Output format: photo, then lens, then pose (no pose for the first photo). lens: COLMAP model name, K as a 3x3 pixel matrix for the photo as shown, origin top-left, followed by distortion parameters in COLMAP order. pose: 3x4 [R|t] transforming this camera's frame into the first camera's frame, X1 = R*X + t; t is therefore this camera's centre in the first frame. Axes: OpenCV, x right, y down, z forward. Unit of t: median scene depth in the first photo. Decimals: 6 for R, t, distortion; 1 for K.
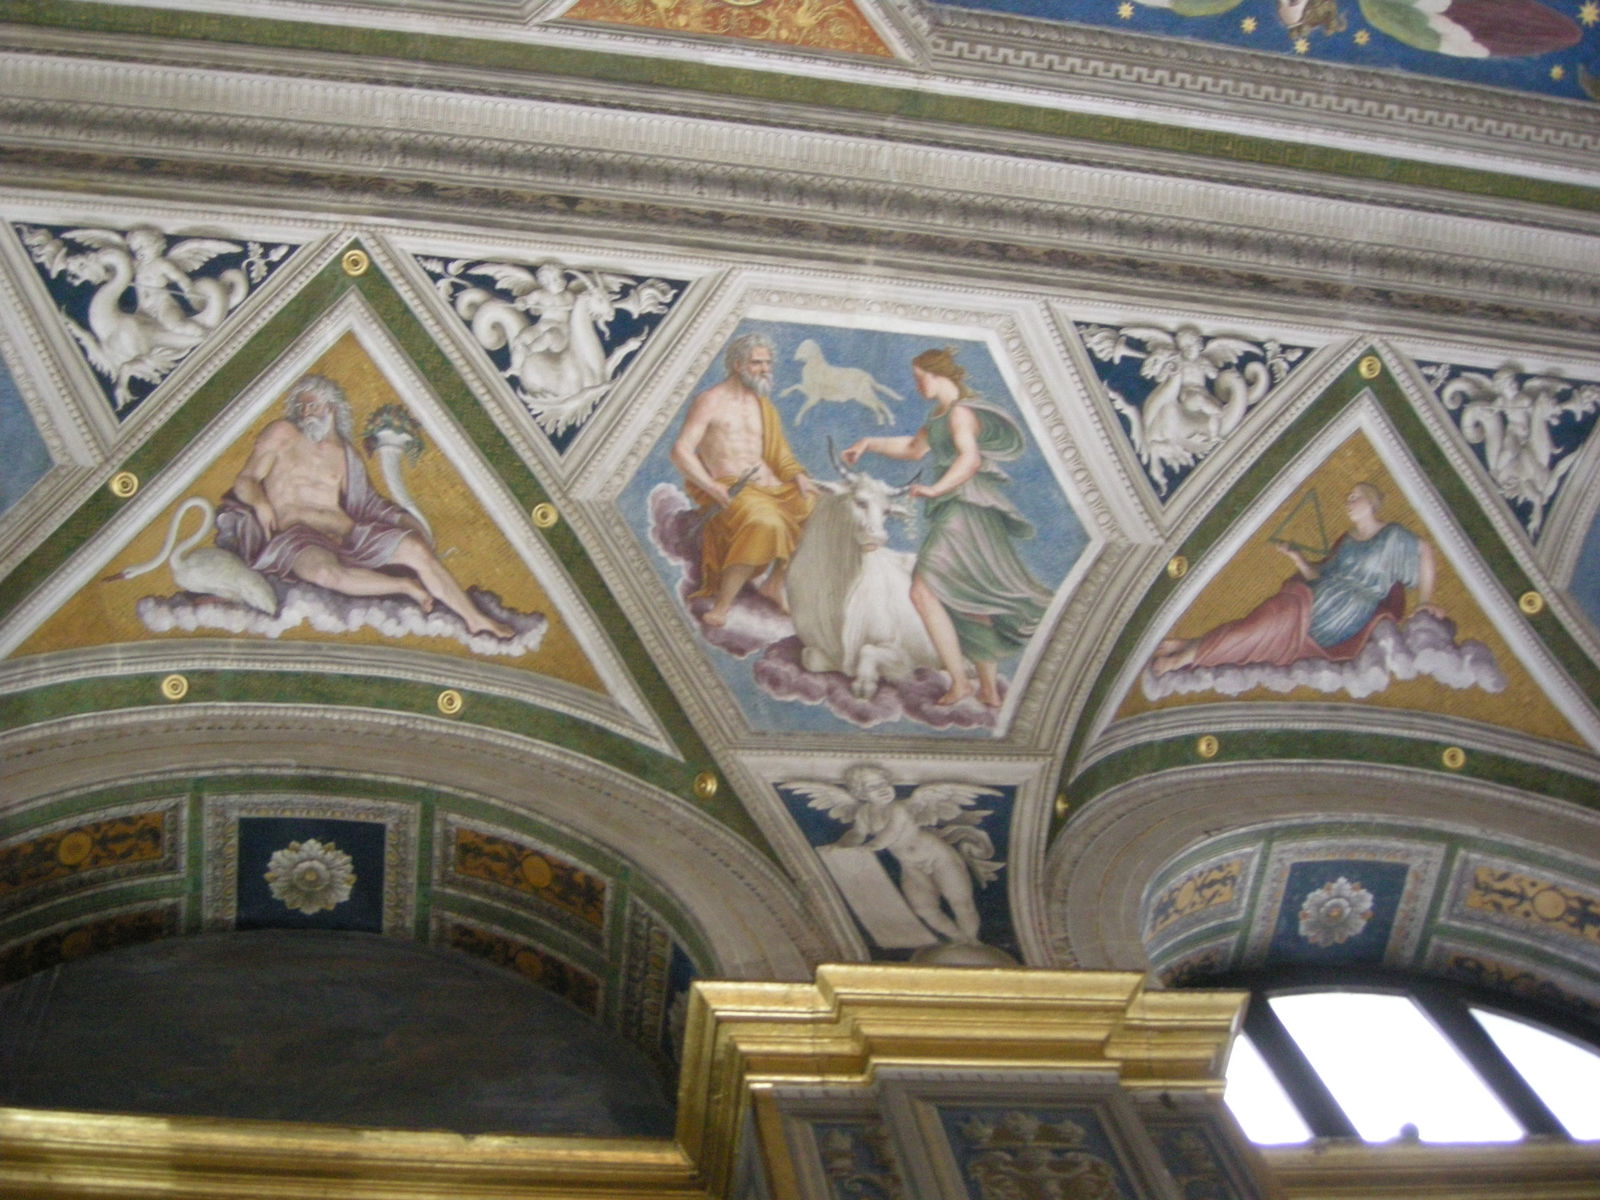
lens RADIAL K [[1896.2, 0, 805.2], [0, 1896.2, 594.4], [0, 0, 1]] dist [-0.134289, 0.000000]
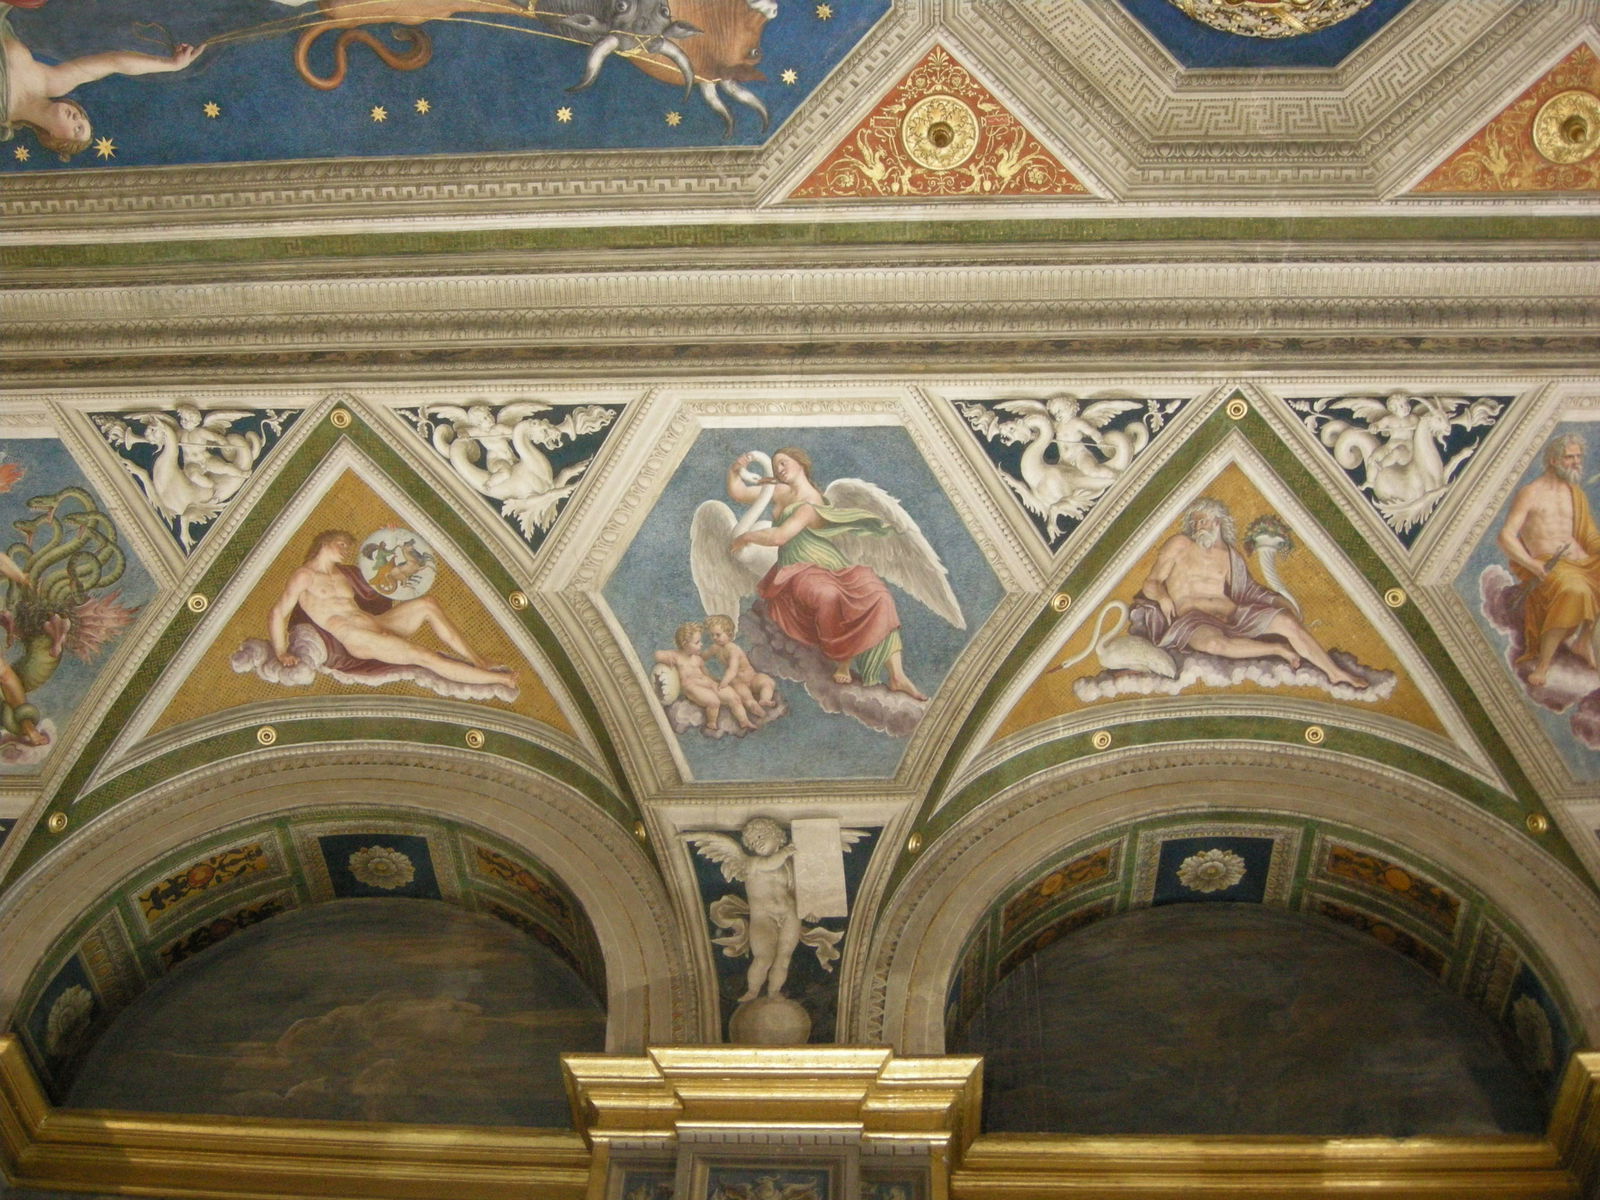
lens RADIAL K [[1896.2, 0, 796.5], [0, 1896.2, 605.2], [0, 0, 1]] dist [-0.134289, 0.000000]
pose [[0.967580, -0.015154, -0.252110, -0.211357], [0.094668, 0.947185, 0.306395, -0.453089], [0.234152, -0.320328, 0.917912, -0.209268]]
